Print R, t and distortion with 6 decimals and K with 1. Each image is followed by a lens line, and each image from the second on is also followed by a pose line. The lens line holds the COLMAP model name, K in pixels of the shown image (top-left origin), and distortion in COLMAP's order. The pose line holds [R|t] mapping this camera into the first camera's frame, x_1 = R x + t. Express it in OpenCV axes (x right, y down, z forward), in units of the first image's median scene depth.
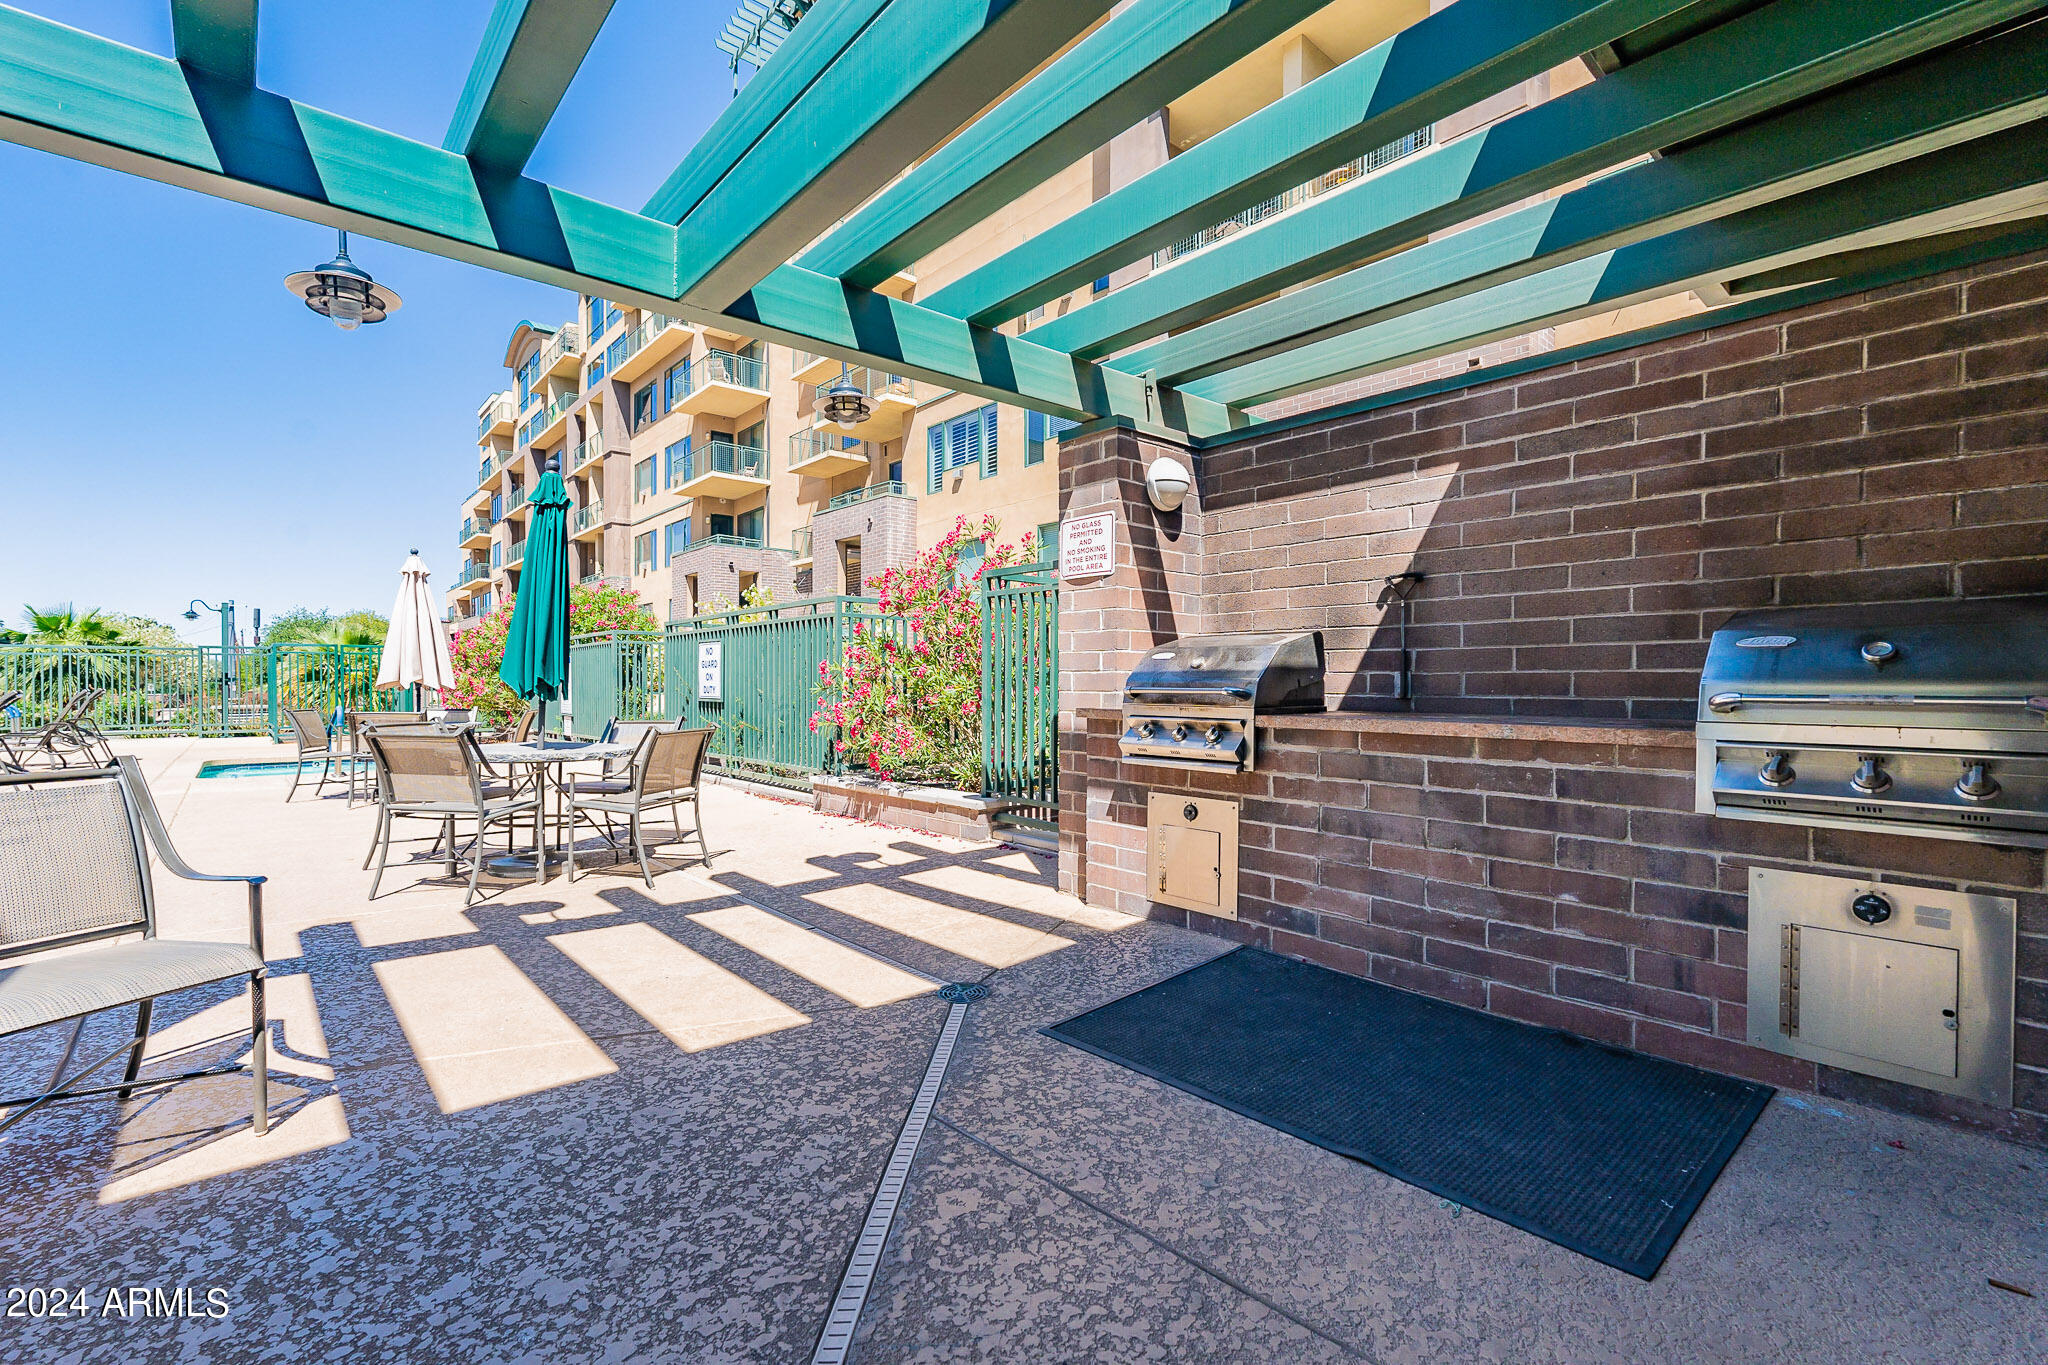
lens RADIAL K [[924.6, 0, 1020.7], [0, 924.6, 688.9], [0, 0, 1]] dist [0.001213, 0.000104]
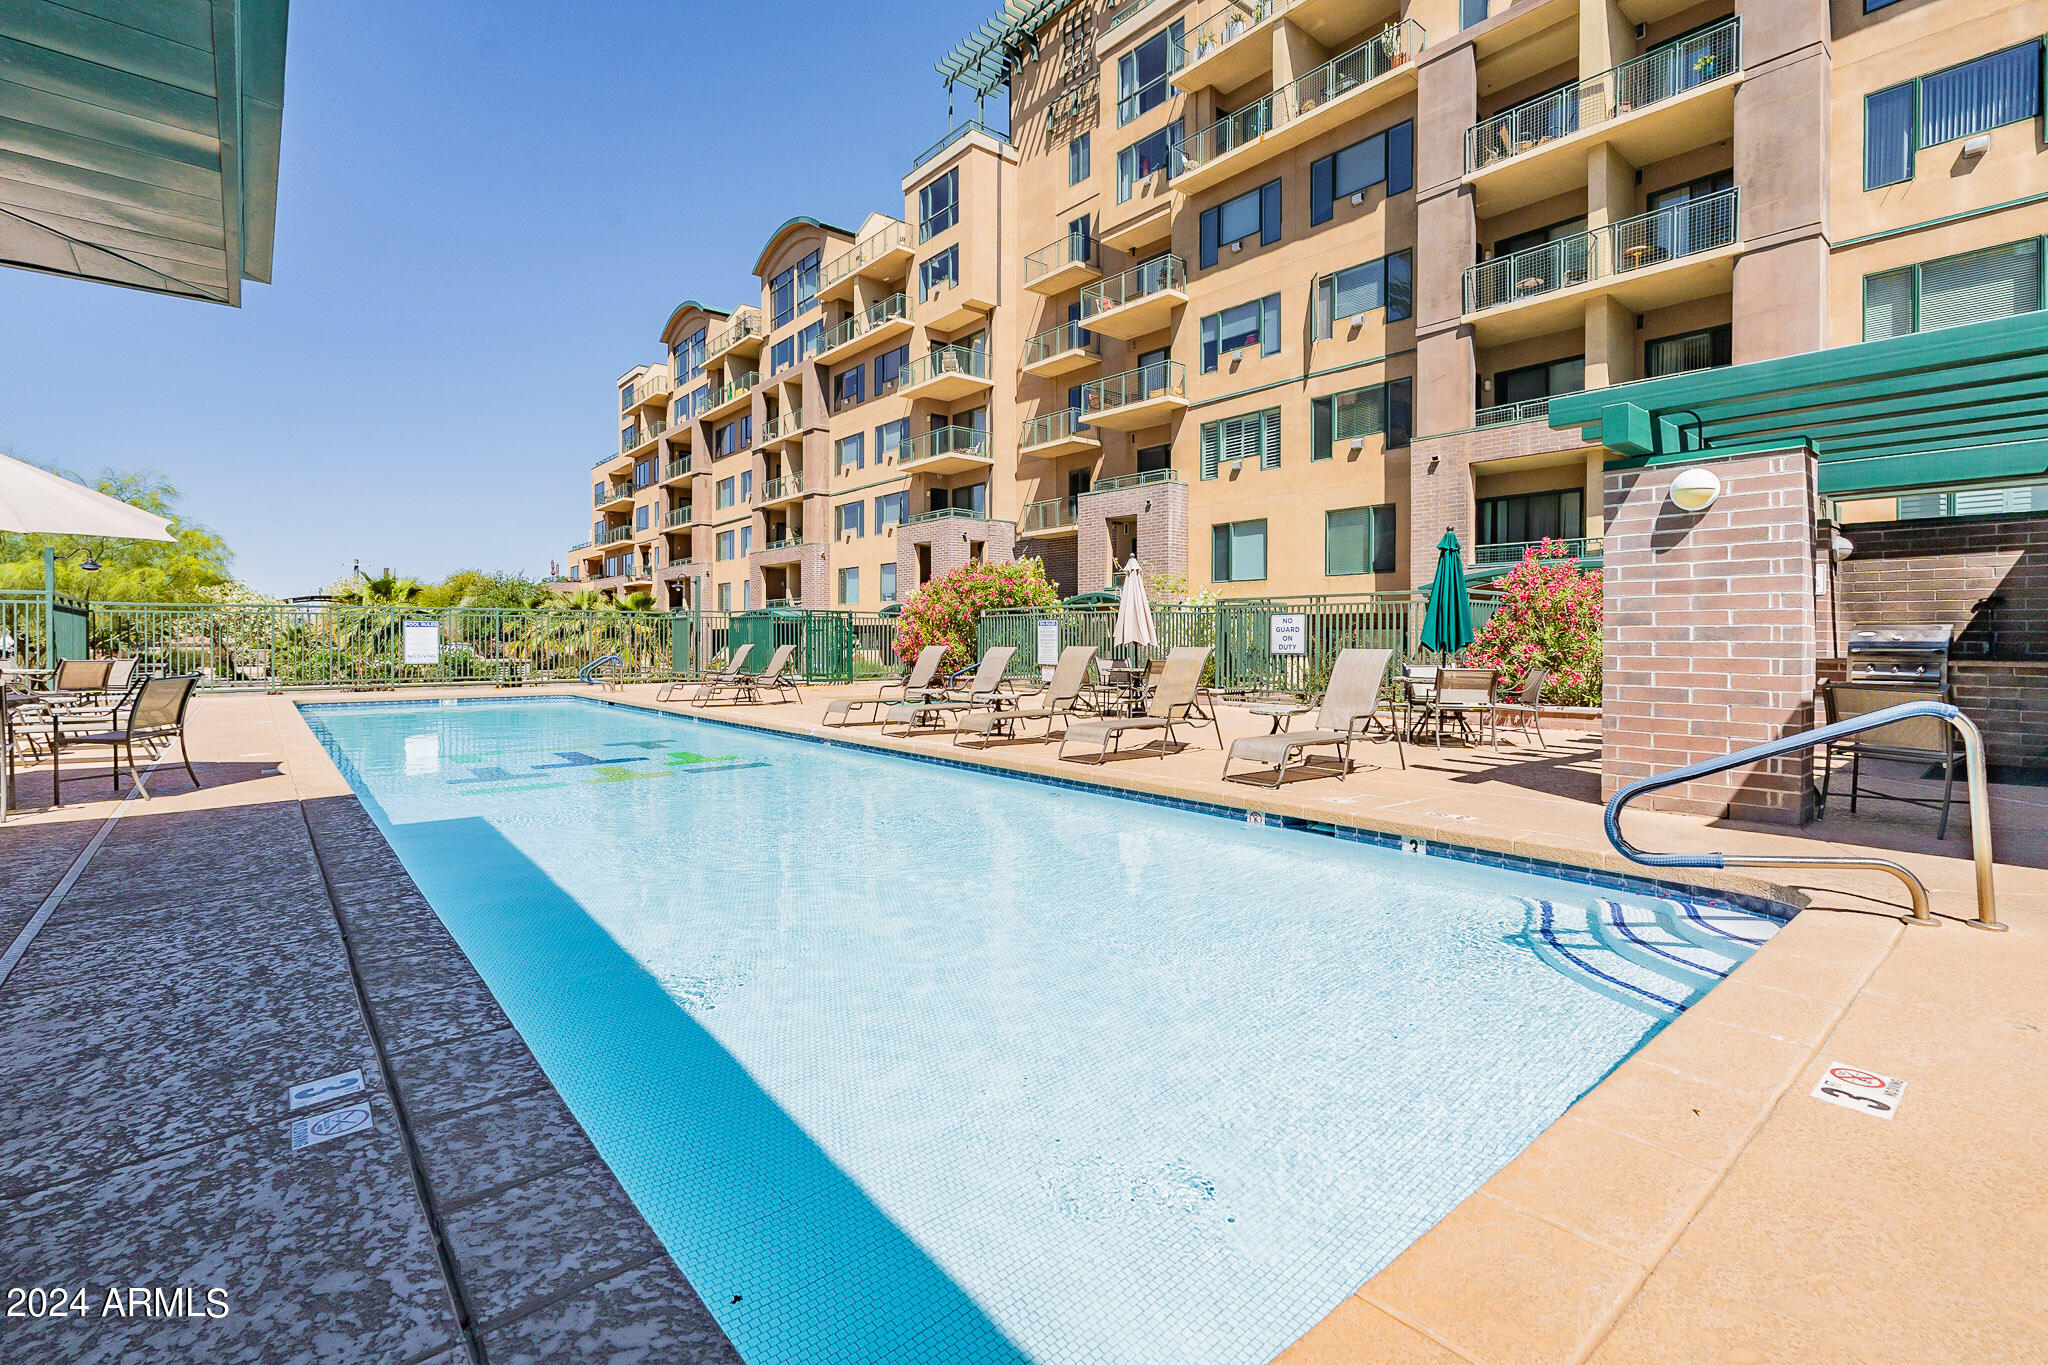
lens RADIAL K [[924.6, 0, 1058.2], [0, 924.6, 645.3], [0, 0, 1]] dist [0.001213, 0.000104]
pose [[0.999819, -0.001923, -0.018936, -0.173814], [0.001964, 0.999996, 0.002165, -0.001838], [0.018932, -0.002202, 0.999818, -0.123482]]
